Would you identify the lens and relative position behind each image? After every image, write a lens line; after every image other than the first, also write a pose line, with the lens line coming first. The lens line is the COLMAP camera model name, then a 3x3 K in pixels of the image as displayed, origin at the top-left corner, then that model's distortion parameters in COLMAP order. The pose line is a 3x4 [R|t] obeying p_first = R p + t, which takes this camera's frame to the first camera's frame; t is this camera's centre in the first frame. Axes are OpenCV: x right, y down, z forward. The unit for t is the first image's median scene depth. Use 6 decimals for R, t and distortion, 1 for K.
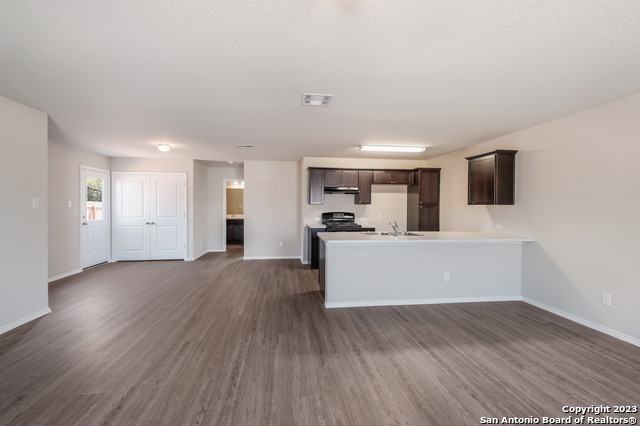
lens RADIAL K [[278.1, 0, 320.1], [0, 278.1, 210.1], [0, 0, 1]] dist [0.001412, -0.000451]
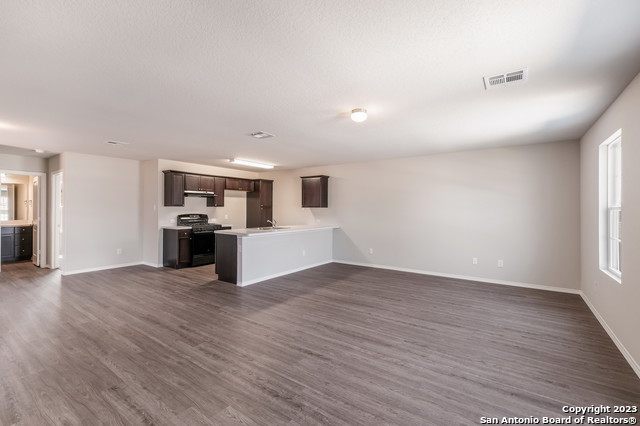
lens RADIAL K [[278.1, 0, 319.4], [0, 278.1, 210.8], [0, 0, 1]] dist [0.001412, -0.000451]
pose [[0.686712, -0.007829, 0.726887, -0.457801], [0.009549, 0.999953, 0.001748, -0.002070], [-0.726867, 0.005740, 0.686755, -0.111377]]
